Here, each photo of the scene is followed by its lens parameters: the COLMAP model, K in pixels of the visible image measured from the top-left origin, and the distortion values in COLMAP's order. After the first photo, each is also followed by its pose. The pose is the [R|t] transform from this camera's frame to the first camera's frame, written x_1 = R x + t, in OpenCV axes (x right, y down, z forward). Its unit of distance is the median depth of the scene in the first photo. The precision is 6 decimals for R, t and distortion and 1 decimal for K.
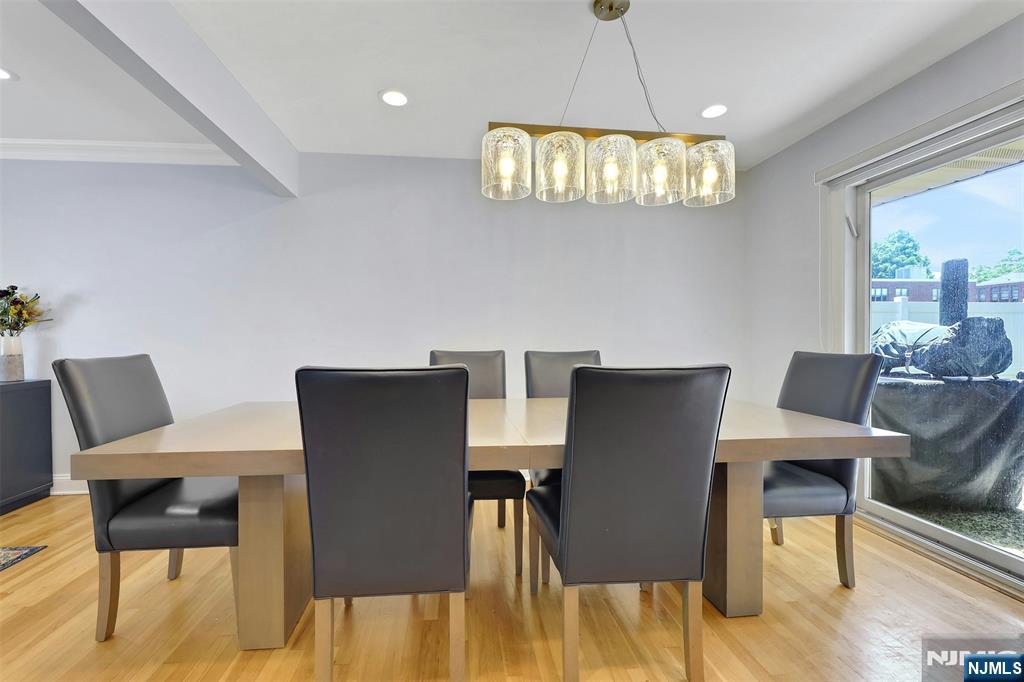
lens RADIAL K [[484.6, 0, 512.0], [0, 484.6, 341.0], [0, 0, 1]] dist [-0.037988, 0.000037]
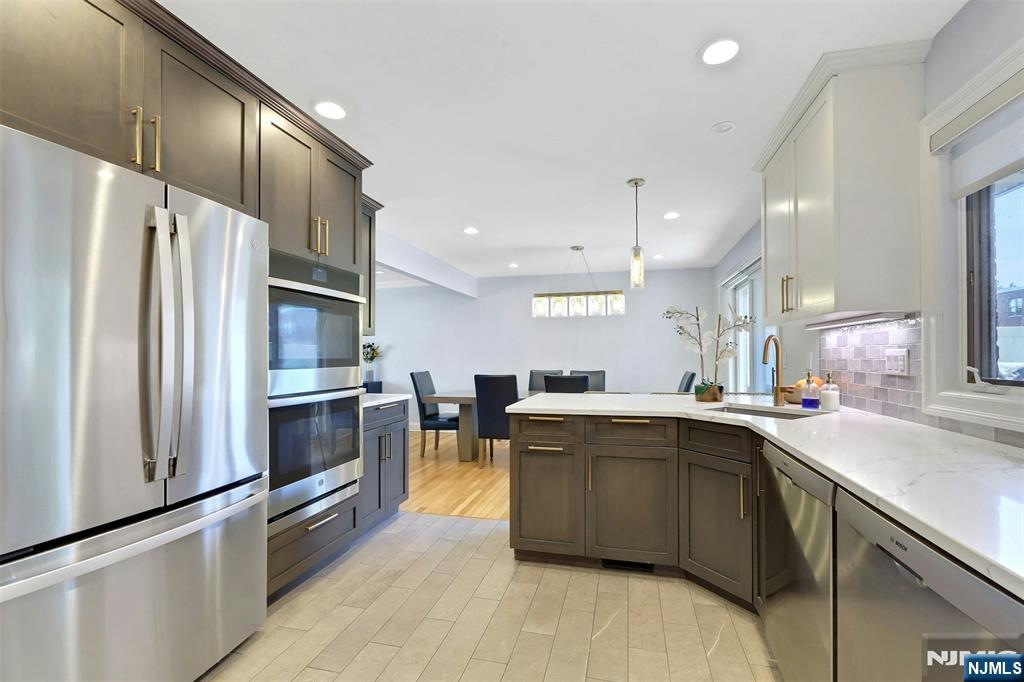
lens RADIAL K [[444.1, 0, 512.6], [0, 444.1, 352.8], [0, 0, 1]] dist [0.002312, 0.000412]
pose [[0.934807, -0.008113, -0.355065, 0.663798], [0.002997, 0.999884, -0.014956, -0.040126], [0.355145, 0.012917, 0.934722, -1.341511]]
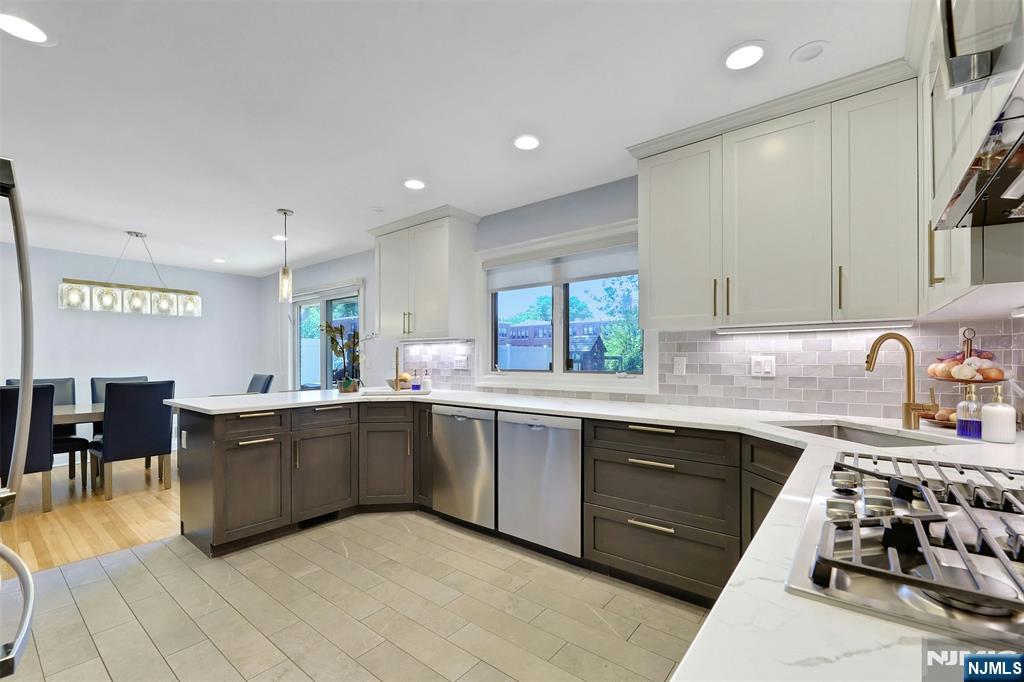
lens RADIAL K [[430.8, 0, 523.3], [0, 430.8, 359.8], [0, 0, 1]] dist [-0.001490, -0.000134]
pose [[0.706433, -0.002669, 0.707775, 0.041185], [0.007017, 0.999970, -0.003233, -0.037856], [-0.707745, 0.007250, 0.706431, -1.645548]]
